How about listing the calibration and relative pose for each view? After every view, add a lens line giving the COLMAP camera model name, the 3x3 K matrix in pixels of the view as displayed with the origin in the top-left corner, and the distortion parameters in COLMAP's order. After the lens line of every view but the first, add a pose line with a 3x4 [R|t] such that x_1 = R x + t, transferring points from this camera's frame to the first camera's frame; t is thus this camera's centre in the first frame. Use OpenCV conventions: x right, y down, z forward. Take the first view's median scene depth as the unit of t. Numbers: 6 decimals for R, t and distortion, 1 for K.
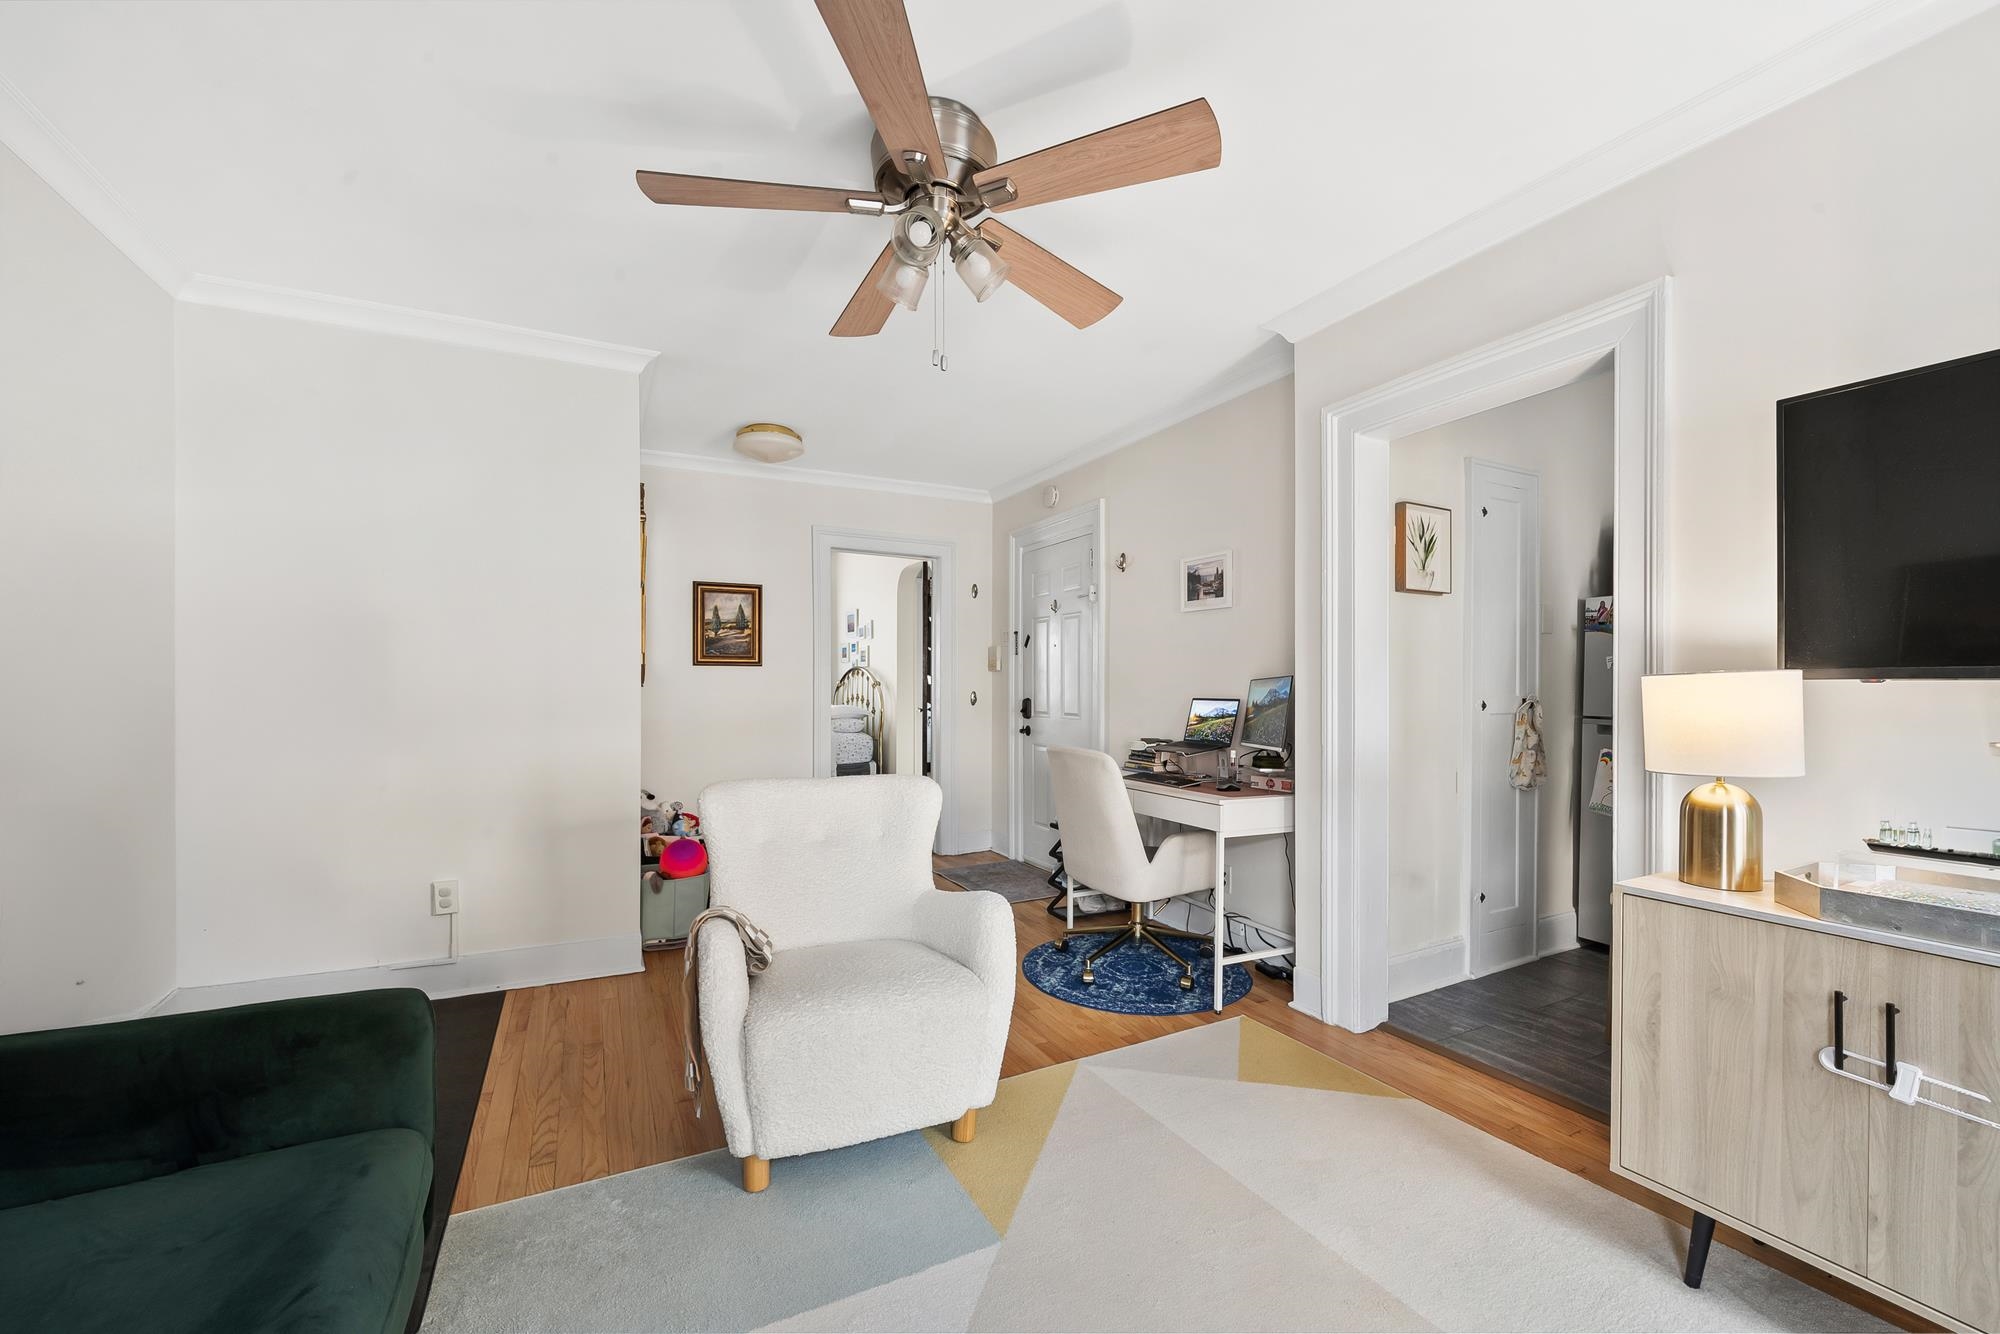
lens RADIAL K [[803.9, 0, 993.2], [0, 803.9, 699.0], [0, 0, 1]] dist [-0.000903, -0.000281]
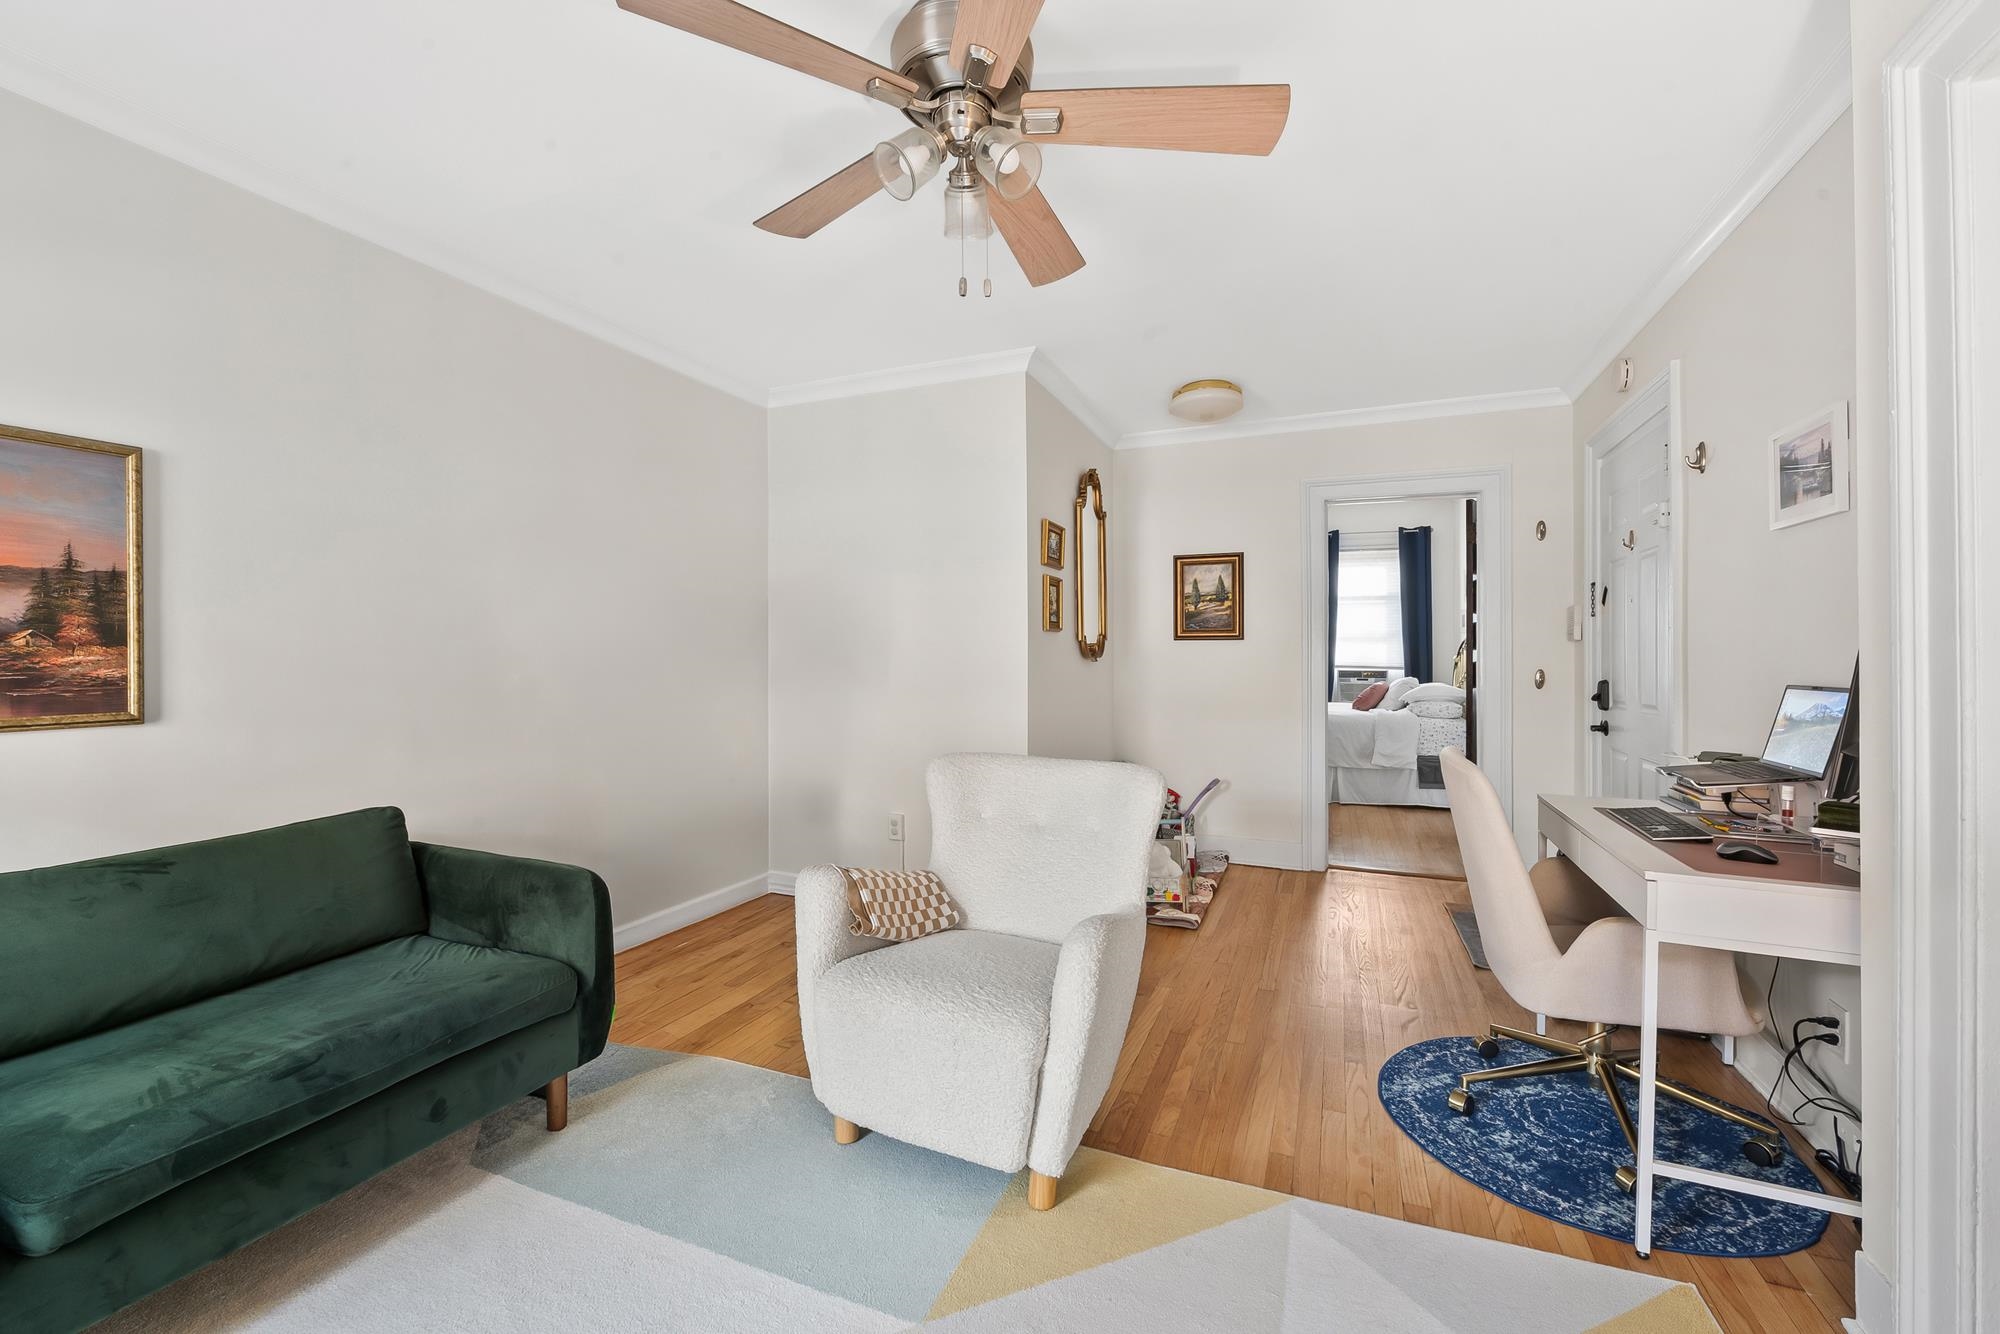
lens RADIAL K [[814.3, 0, 1000.0], [0, 814.3, 667.0], [0, 0, 1]] dist [-0.001821, -0.000594]
pose [[0.649812, 0.007848, -0.760055, 0.253092], [-0.015378, 0.999878, -0.002822, -0.002713], [0.759940, 0.013522, 0.649853, 0.182756]]
